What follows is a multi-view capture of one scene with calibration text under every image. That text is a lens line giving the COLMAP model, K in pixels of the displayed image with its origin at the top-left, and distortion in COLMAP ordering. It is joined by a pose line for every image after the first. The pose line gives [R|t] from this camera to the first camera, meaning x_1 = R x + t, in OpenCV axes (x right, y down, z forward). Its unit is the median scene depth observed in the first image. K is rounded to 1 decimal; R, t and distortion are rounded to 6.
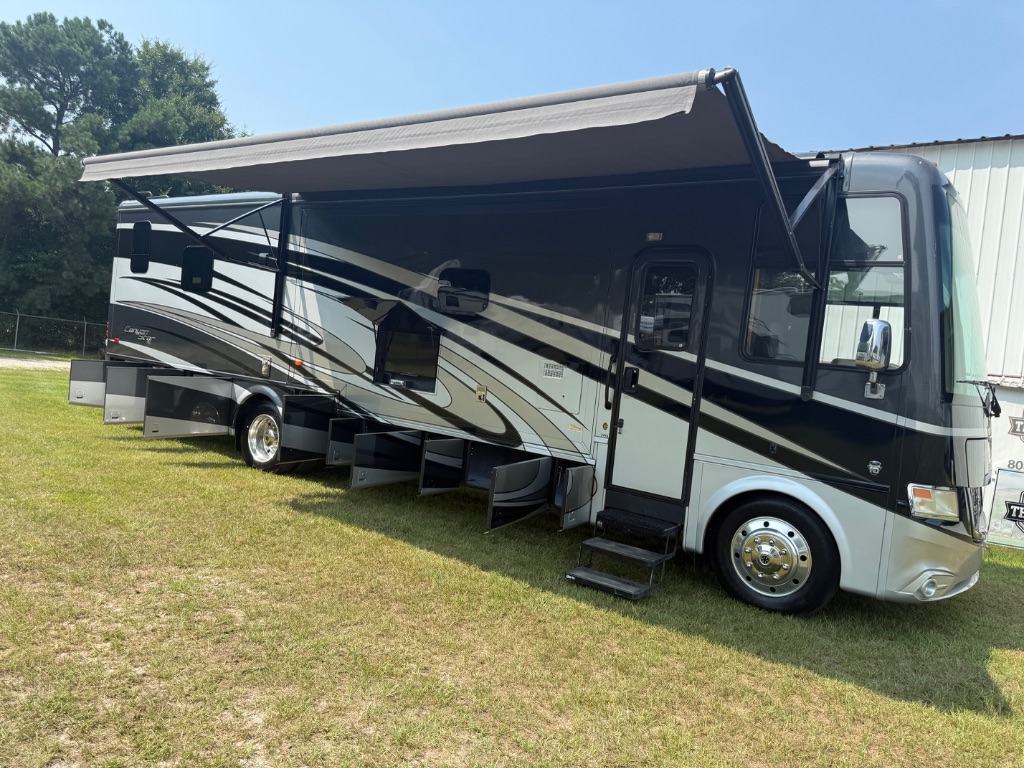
lens RADIAL K [[737.3, 0, 511.6], [0, 737.3, 377.6], [0, 0, 1]] dist [0.073557, -0.058941]
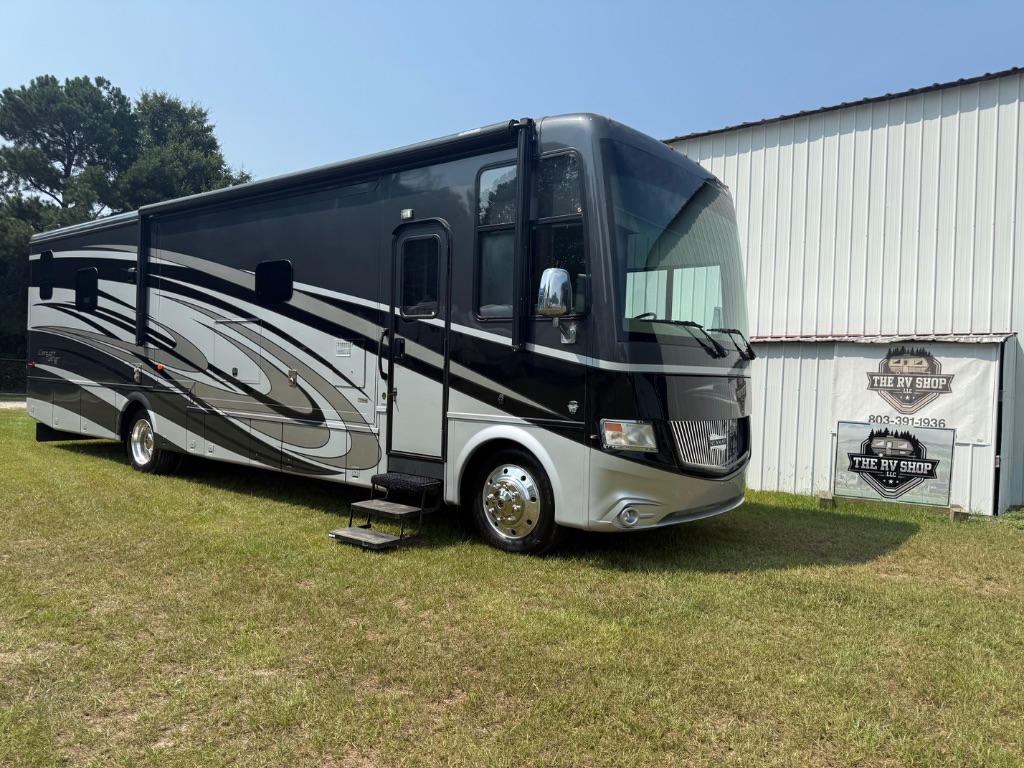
lens RADIAL K [[737.3, 0, 512.3], [0, 737.3, 384.1], [0, 0, 1]] dist [0.073557, -0.058941]
pose [[0.995796, -0.070555, -0.058419, 0.269609], [0.069514, 0.997387, -0.019659, 0.059480], [0.059653, 0.015515, 0.998099, -0.036105]]
